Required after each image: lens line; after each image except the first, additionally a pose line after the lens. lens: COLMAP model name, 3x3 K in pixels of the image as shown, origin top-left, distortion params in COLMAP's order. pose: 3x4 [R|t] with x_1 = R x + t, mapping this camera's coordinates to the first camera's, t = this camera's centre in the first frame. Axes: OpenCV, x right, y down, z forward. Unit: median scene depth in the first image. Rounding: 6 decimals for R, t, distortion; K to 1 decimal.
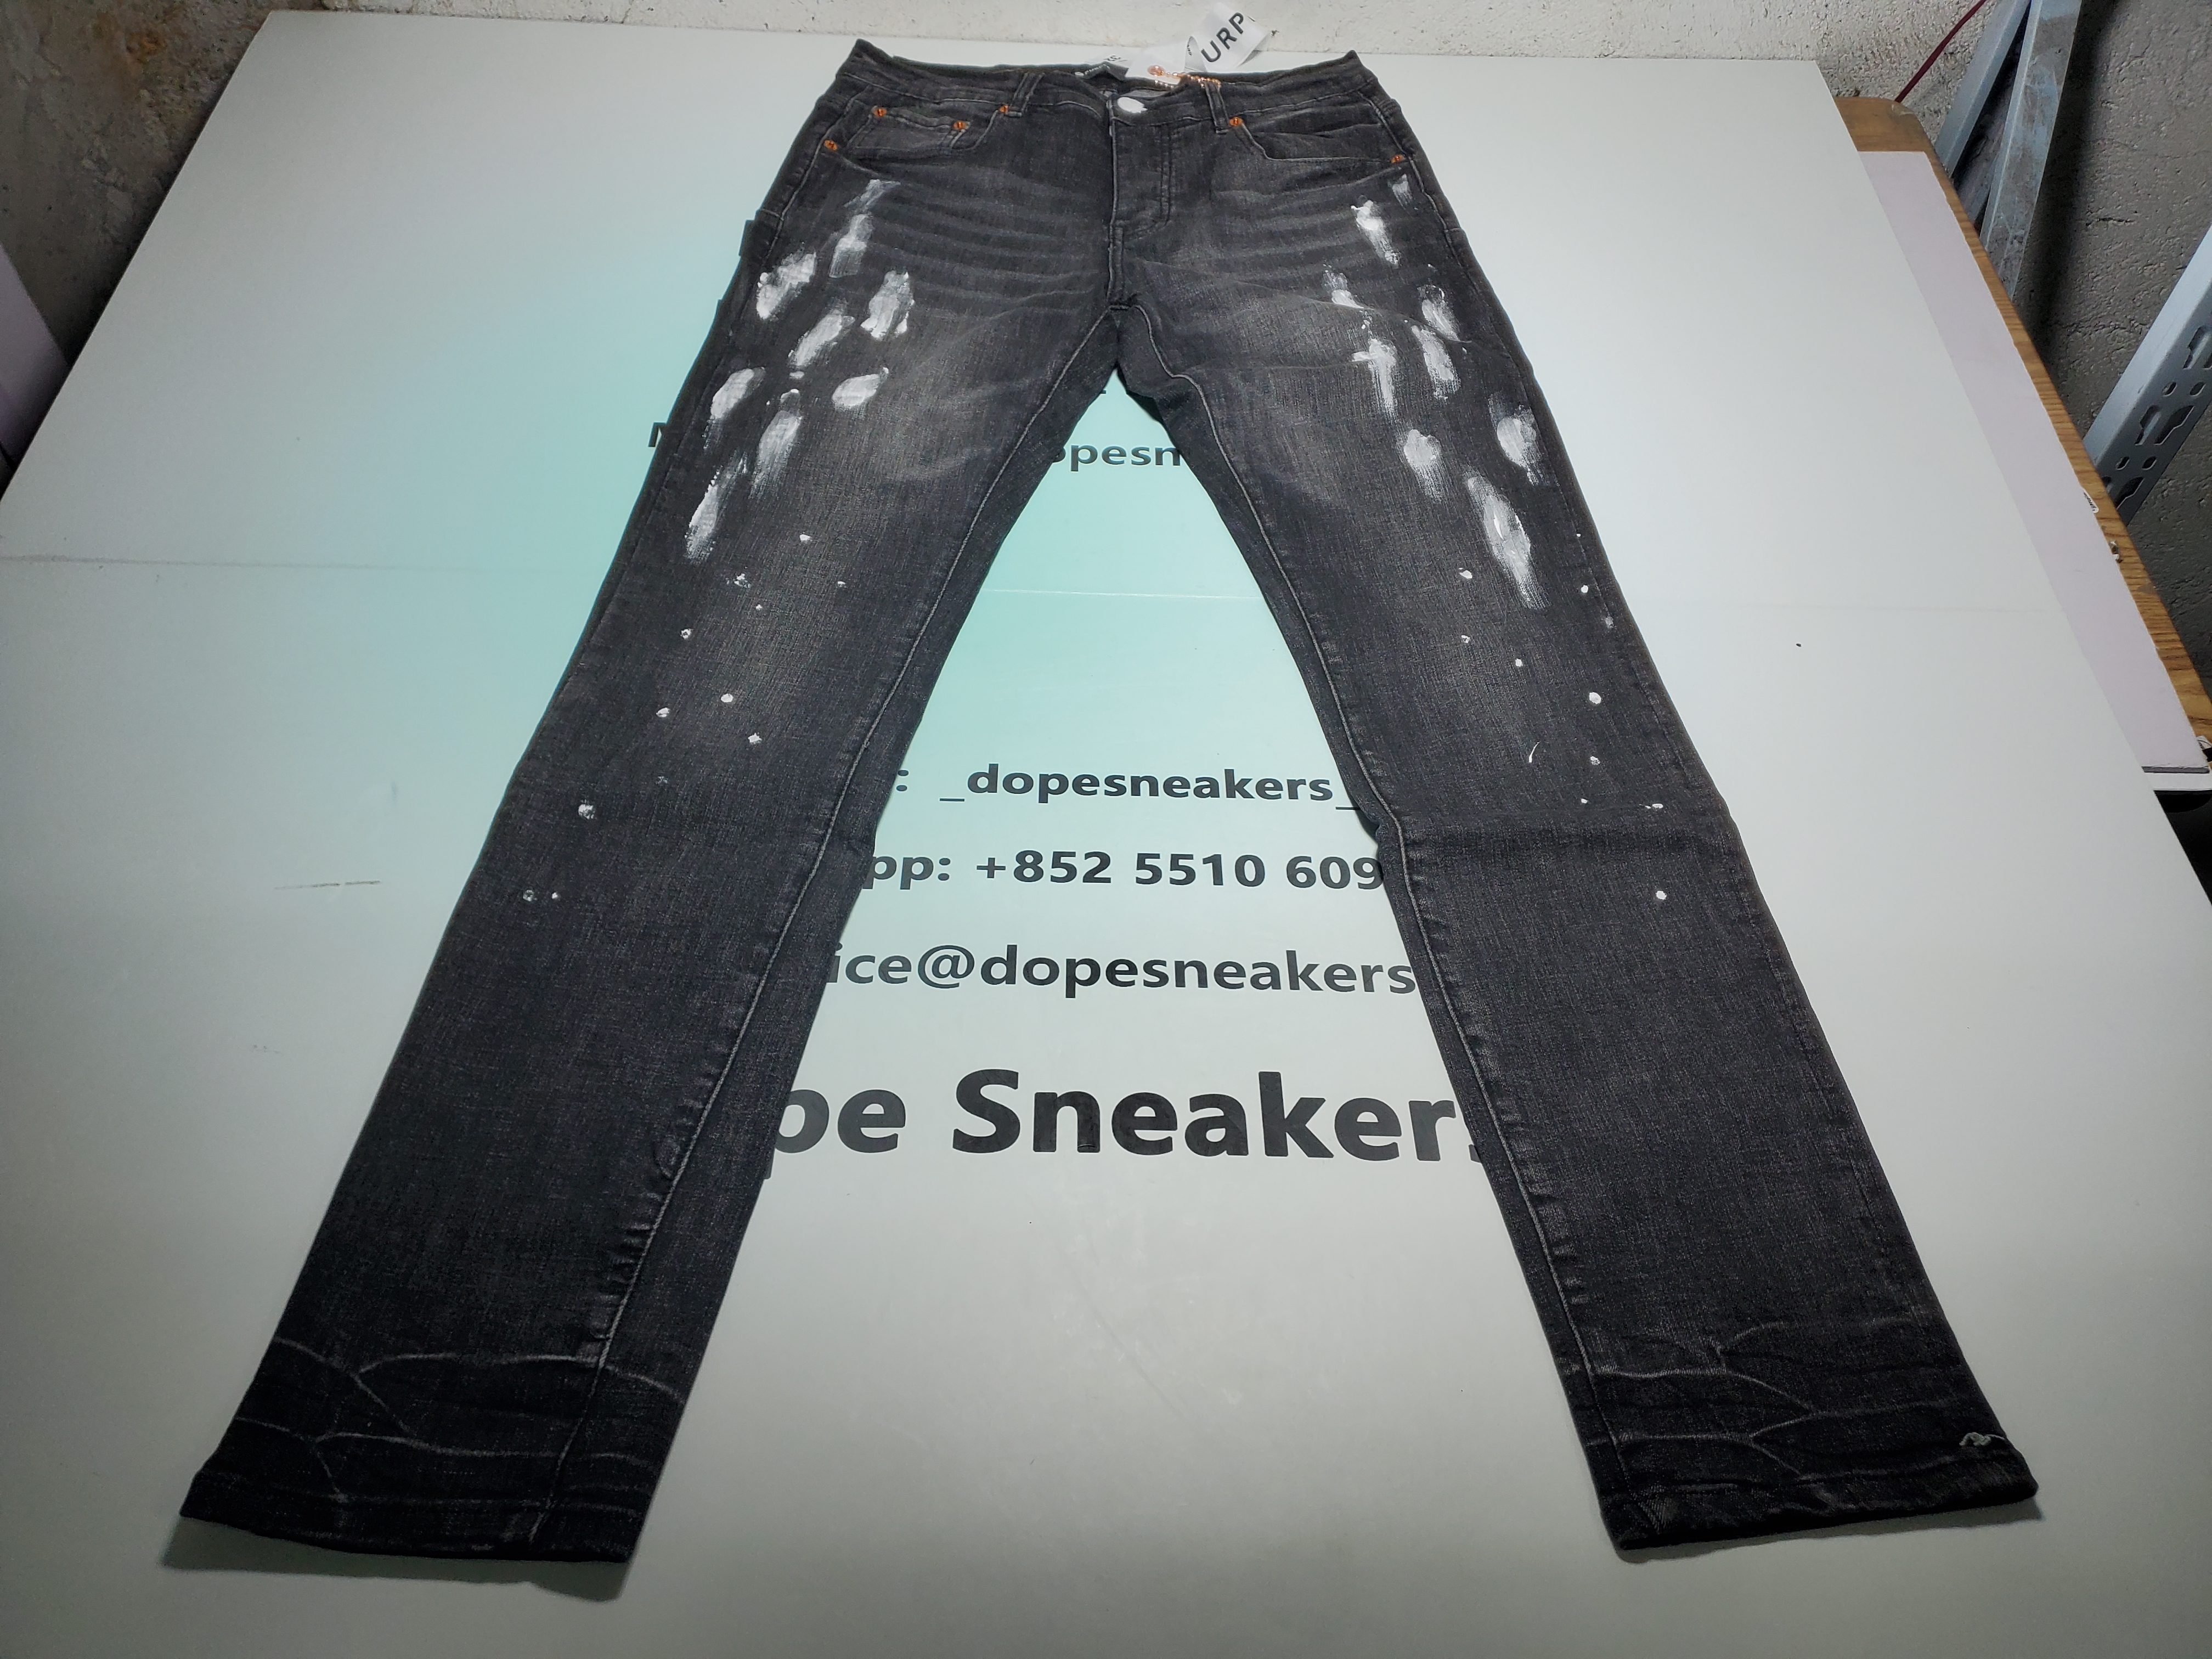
lens RADIAL K [[1645.2, 0, 1106.0], [0, 1645.2, 829.5], [0, 0, 1]] dist [0.001769, 0.000020]
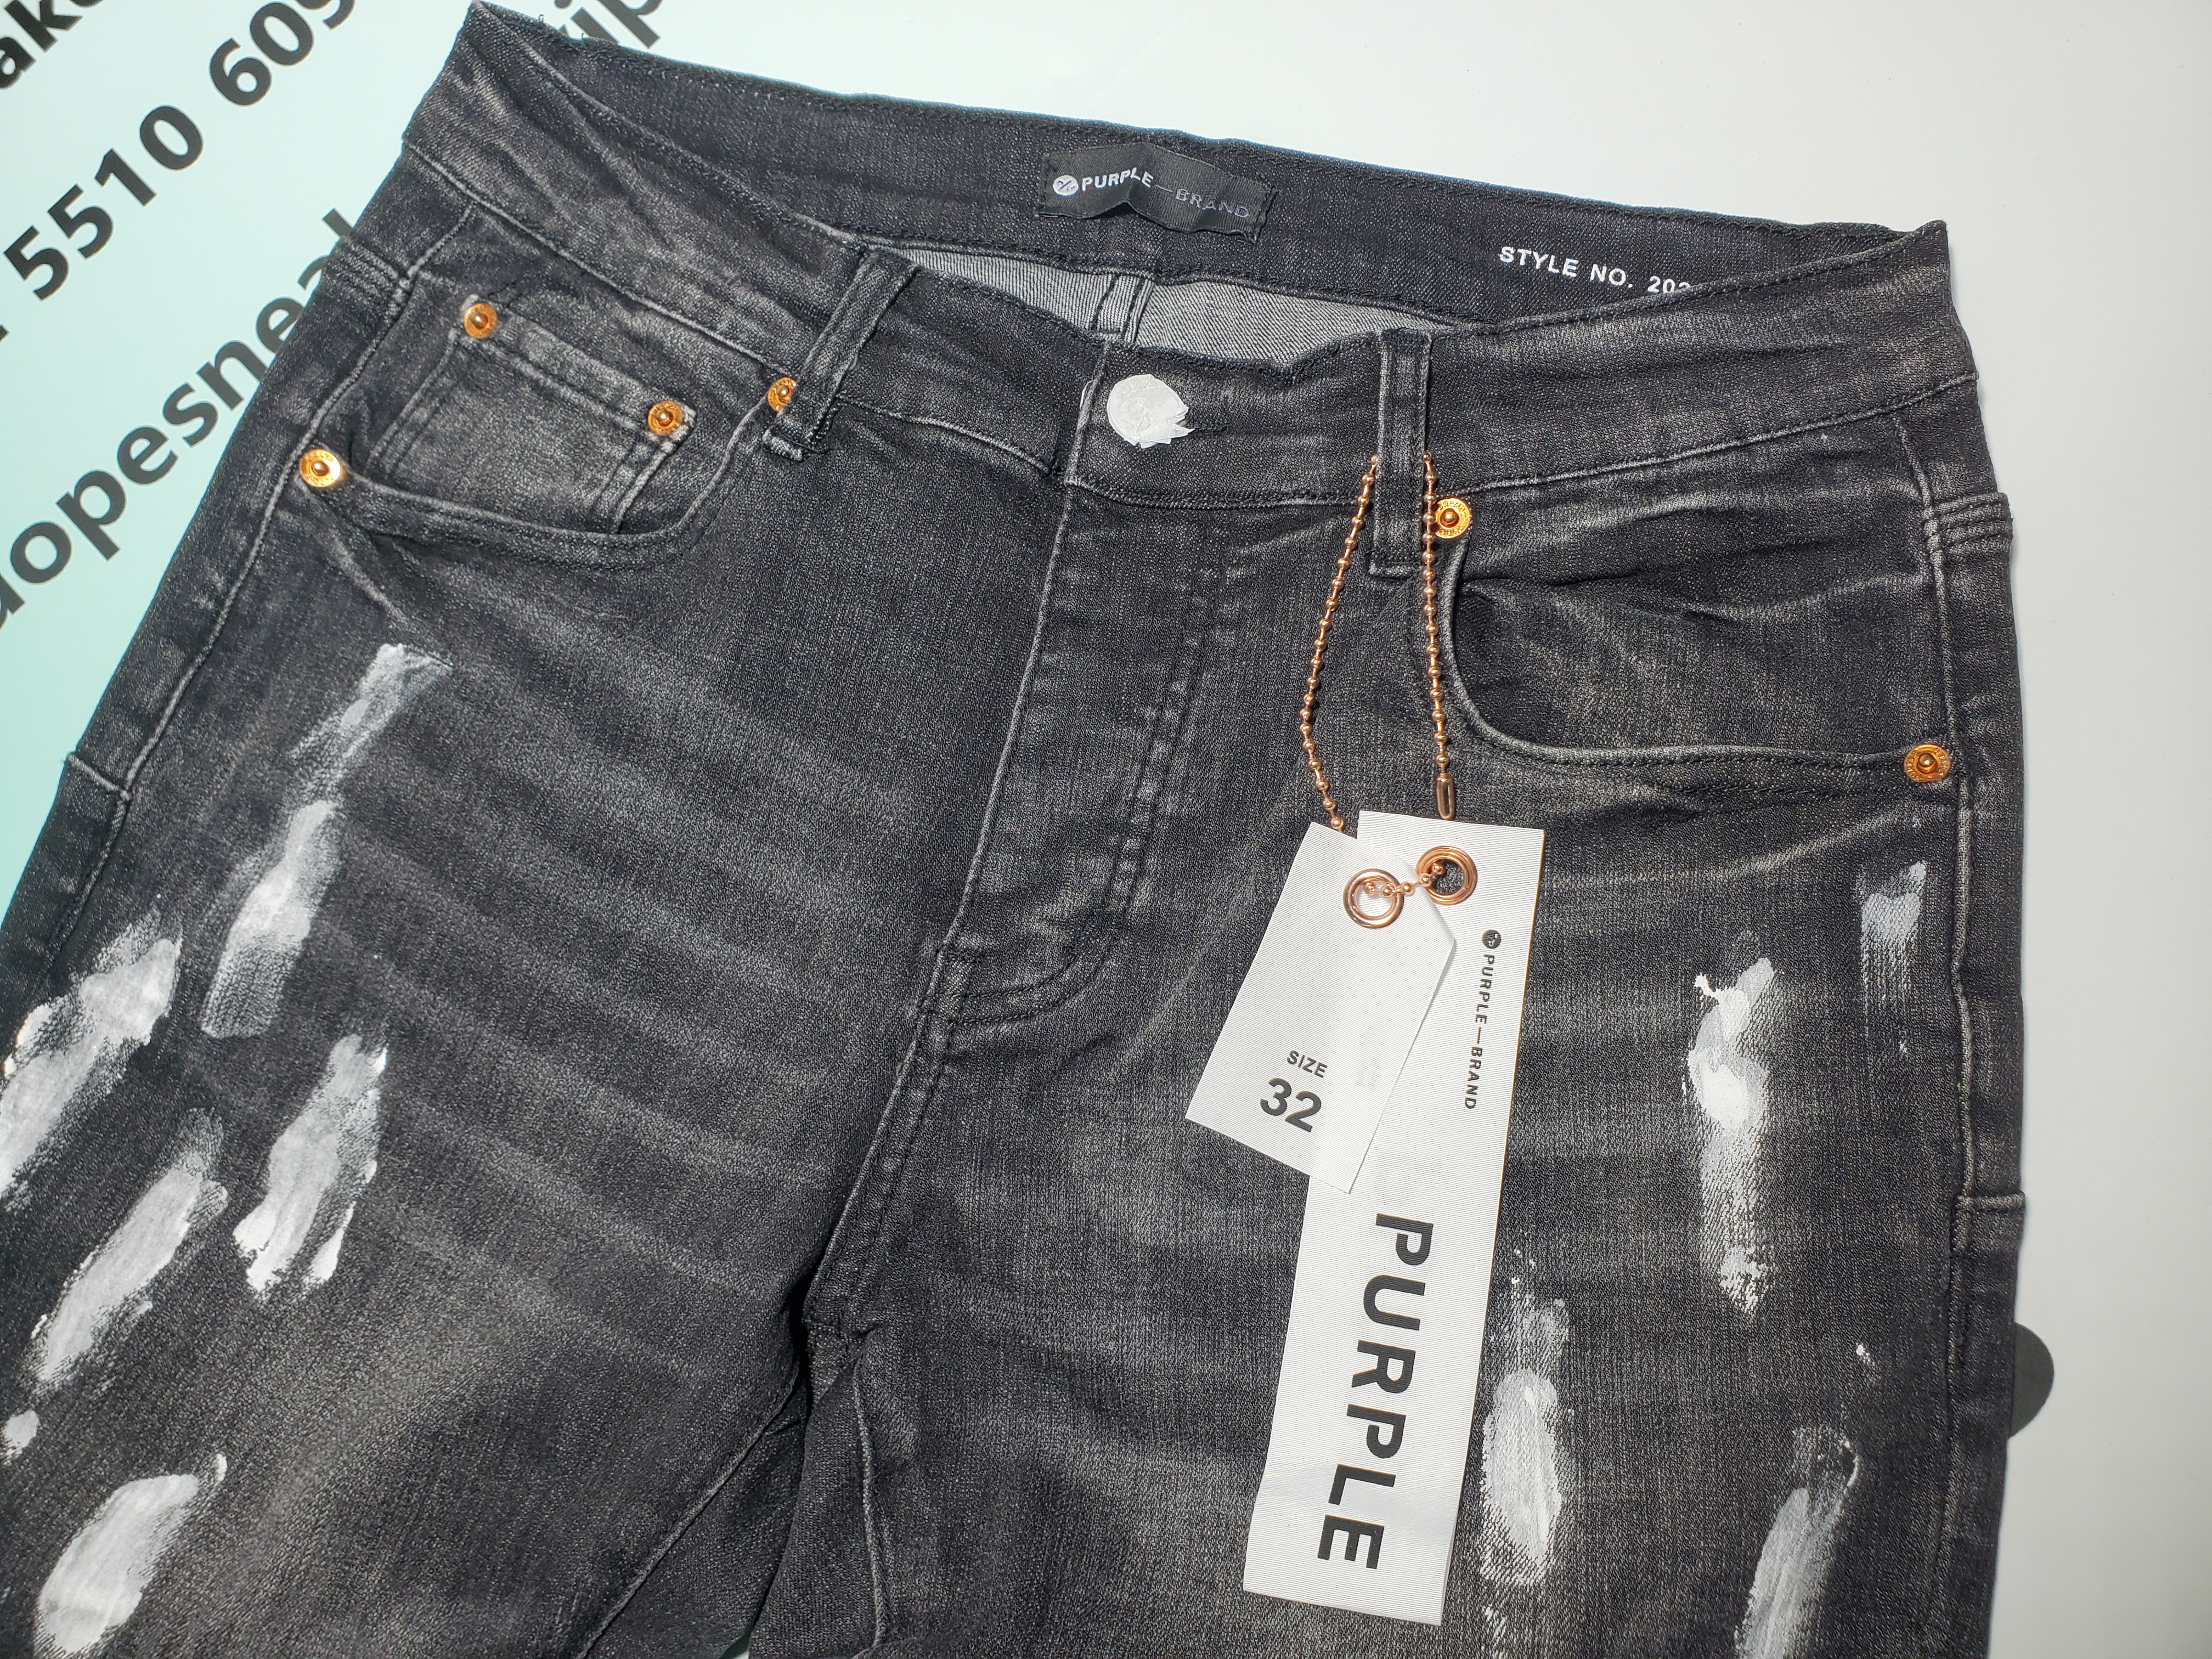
lens RADIAL K [[1711.5, 0, 1106.0], [0, 1711.5, 829.5], [0, 0, 1]] dist [0.002840, 0.108024]
pose [[0.946810, 0.218990, -0.235784, 0.131194], [-0.081095, 0.871450, 0.483733, -0.644327], [0.311407, -0.438883, 0.842857, 0.809193]]
